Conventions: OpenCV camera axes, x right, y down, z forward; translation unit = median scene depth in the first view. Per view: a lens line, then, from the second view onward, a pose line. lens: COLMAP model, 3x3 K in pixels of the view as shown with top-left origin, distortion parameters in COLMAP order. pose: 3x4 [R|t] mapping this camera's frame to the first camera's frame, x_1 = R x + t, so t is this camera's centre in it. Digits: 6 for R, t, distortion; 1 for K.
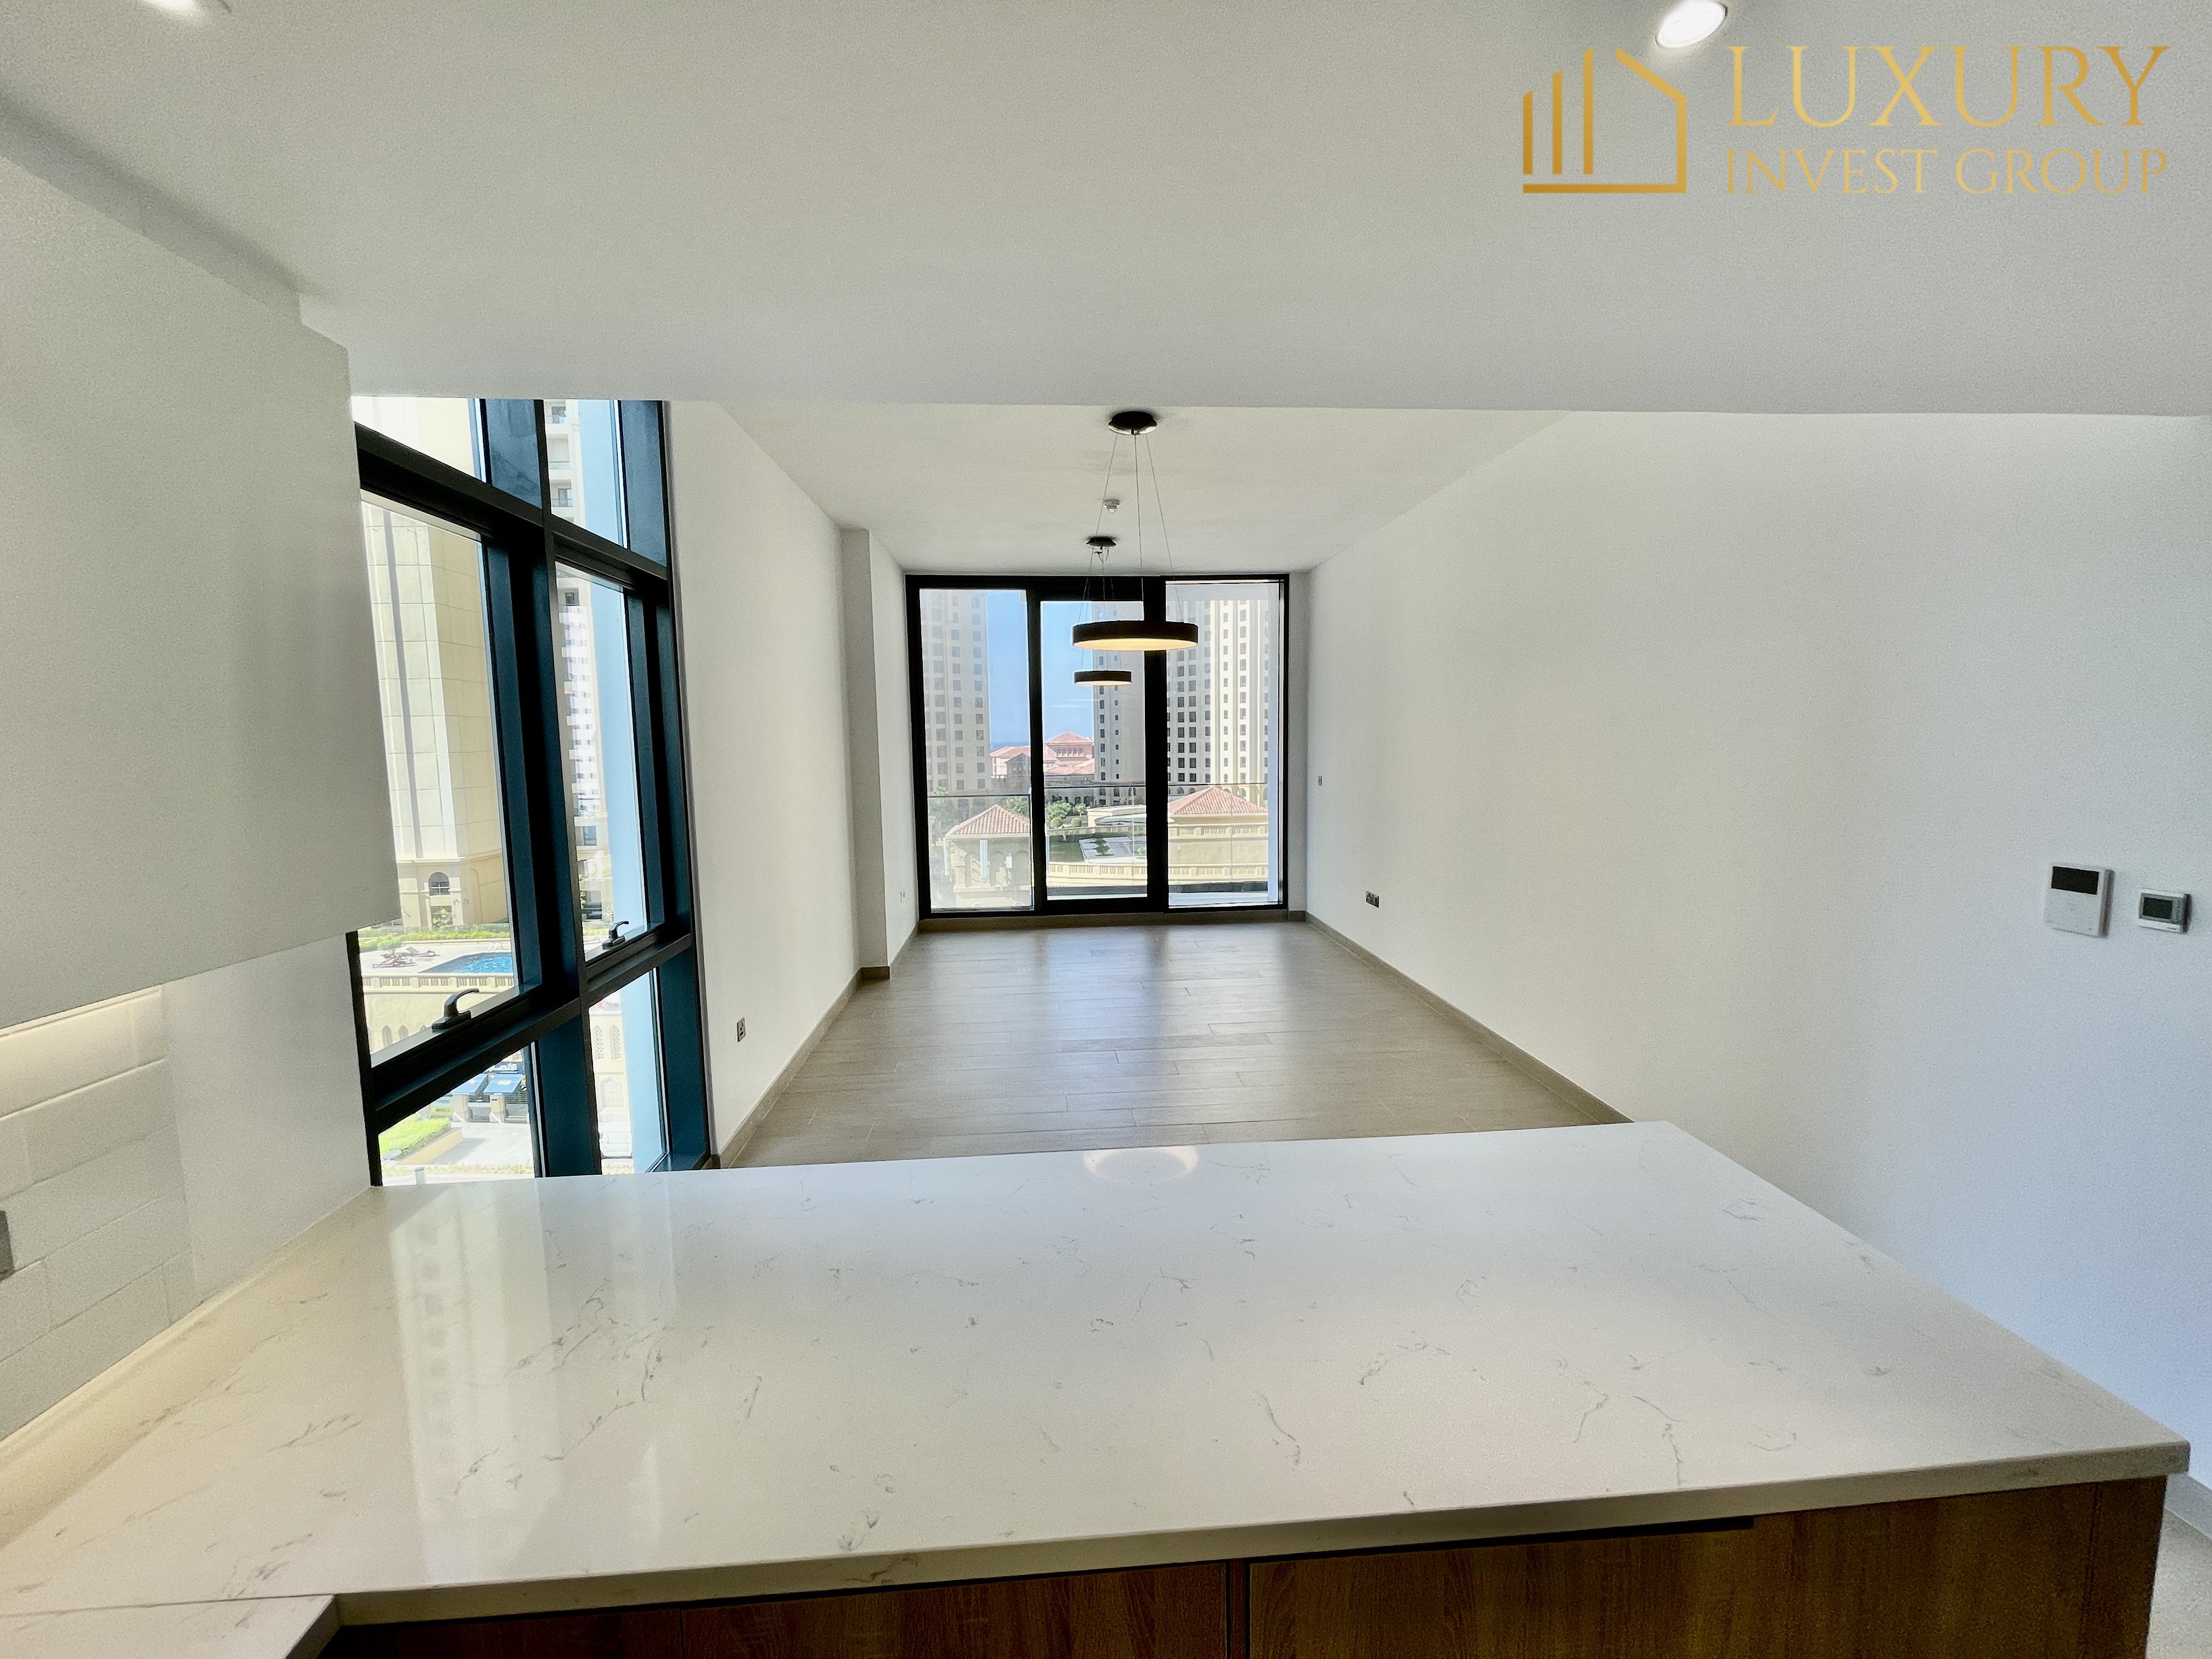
lens RADIAL K [[892.5, 0, 1101.0], [0, 892.5, 825.8], [0, 0, 1]] dist [-0.002494, -0.000820]
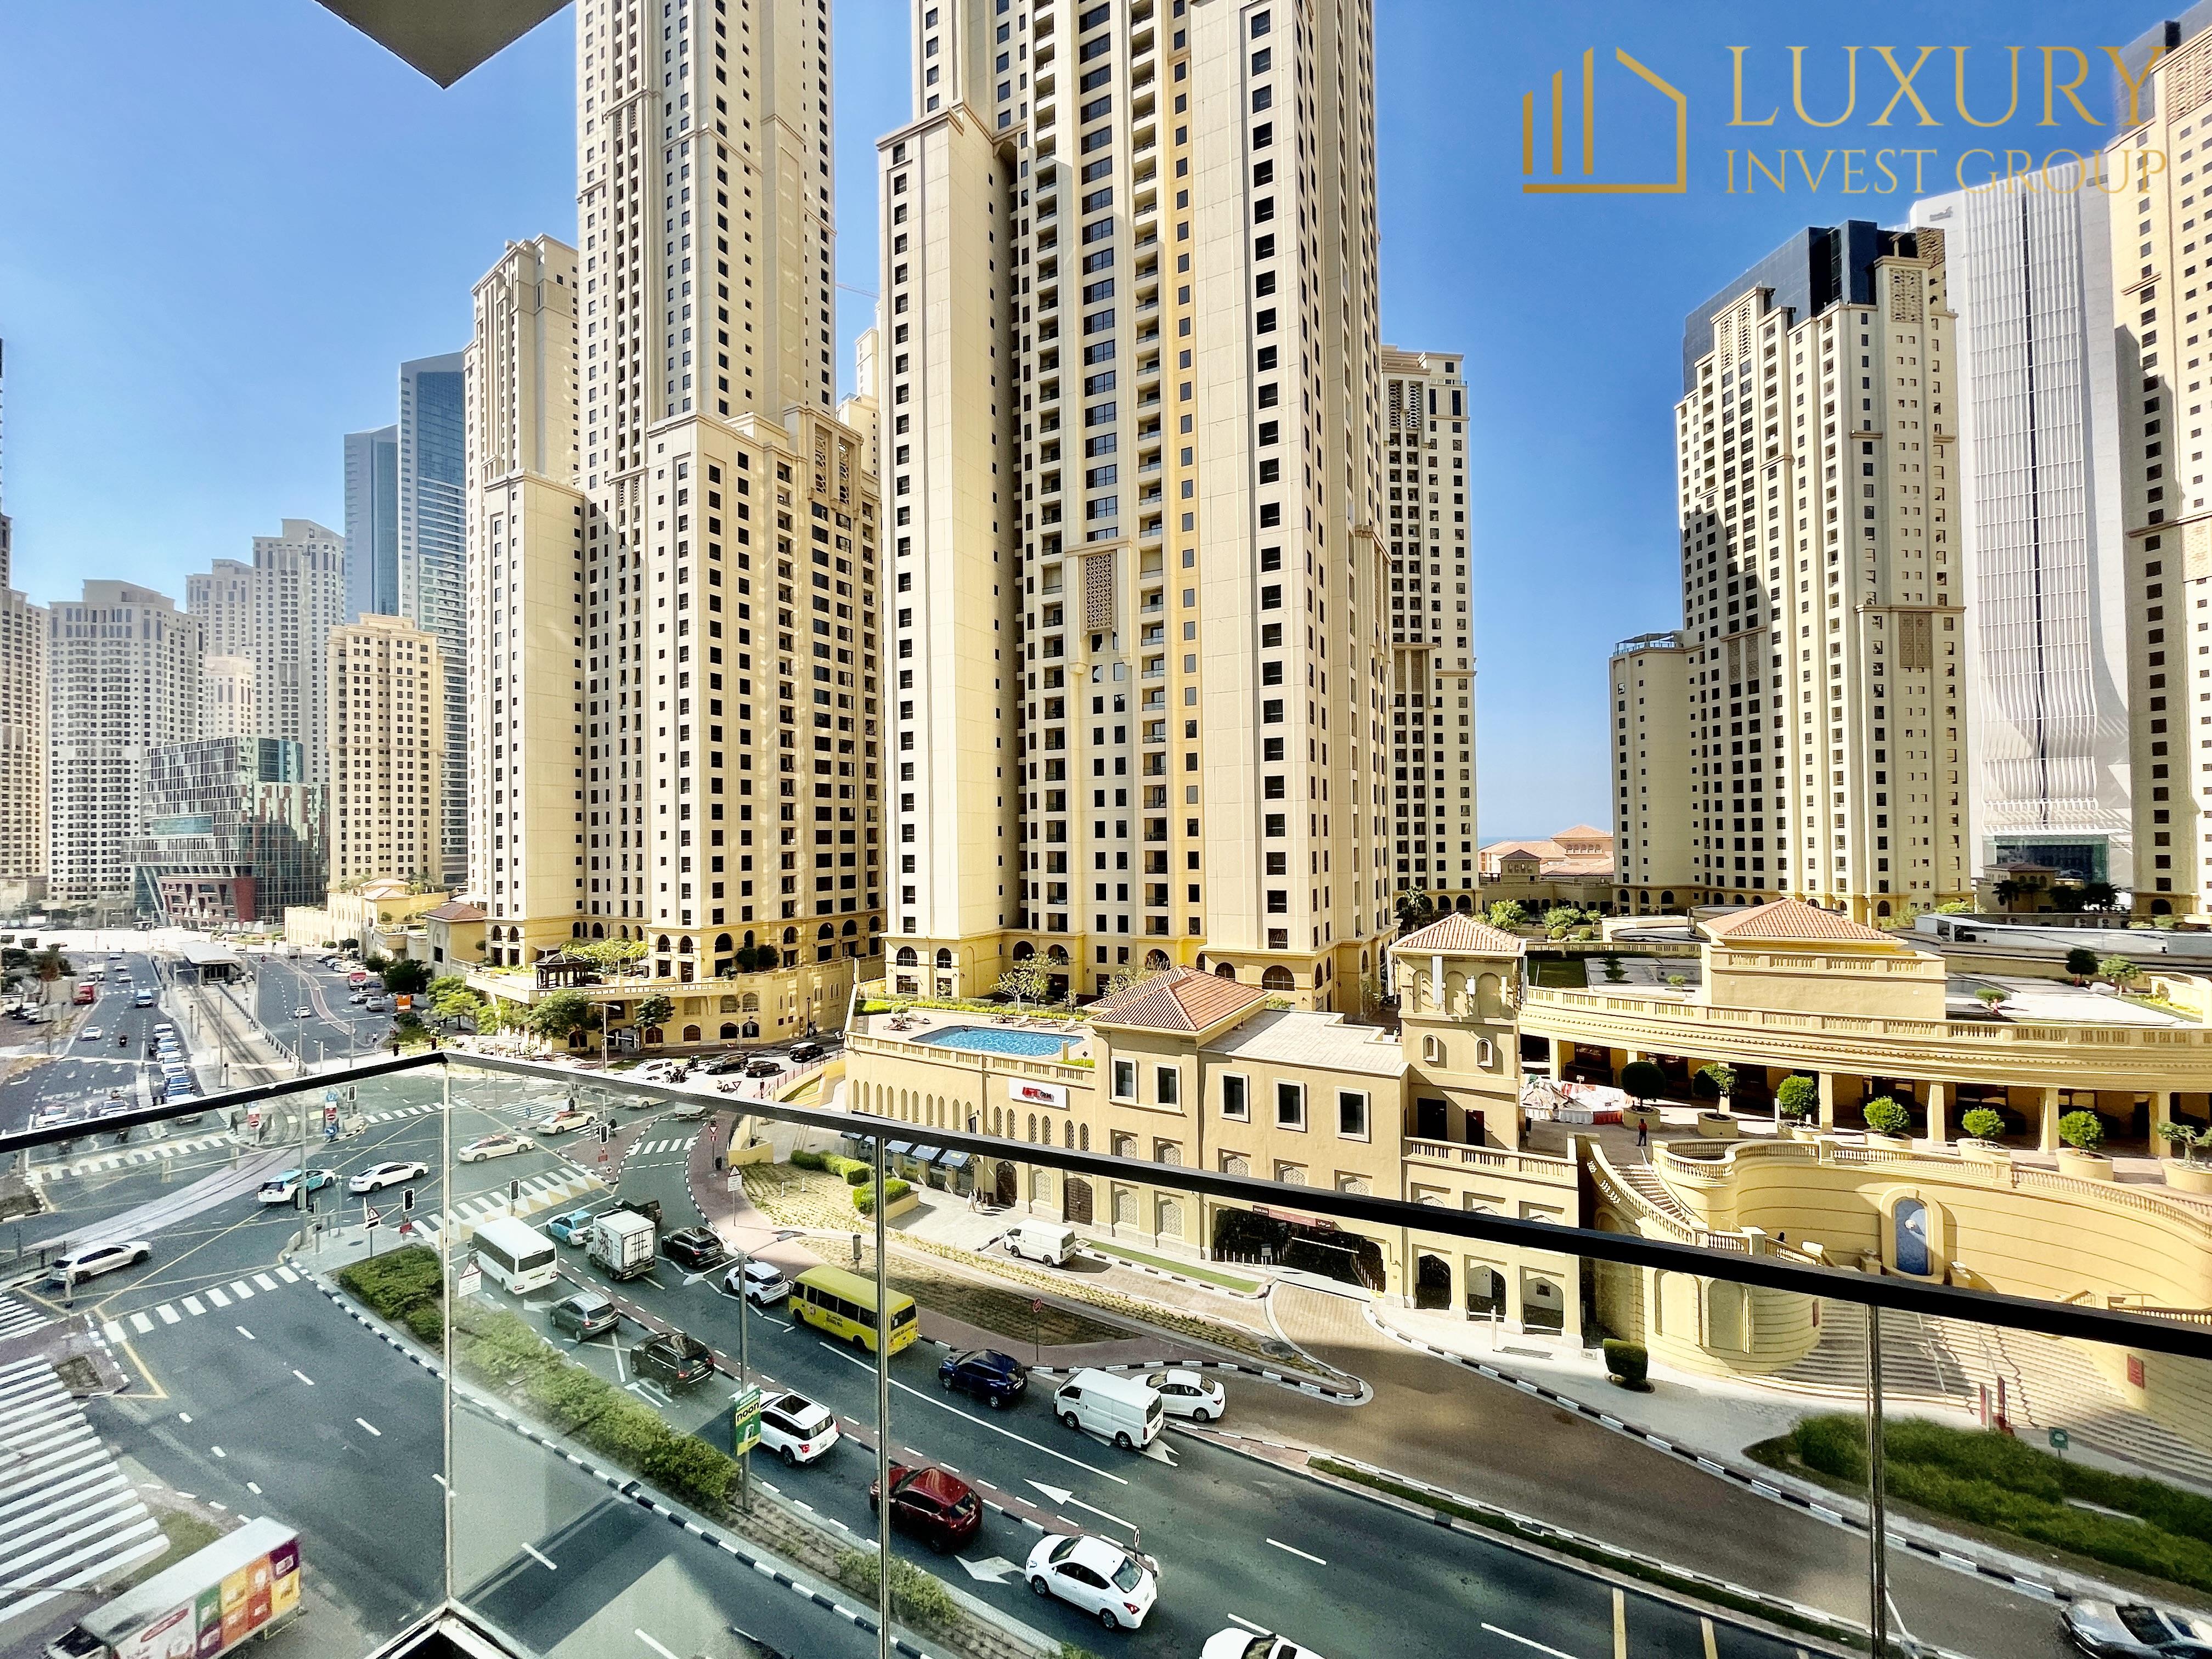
lens RADIAL K [[899.6, 0, 1093.2], [0, 899.6, 821.4], [0, 0, 1]] dist [-0.020719, 0.007832]
pose [[0.857566, -0.006485, -0.514333, 0.154314], [-0.050292, 0.994072, -0.096388, -0.088038], [0.511909, 0.108526, 0.852157, 1.069303]]
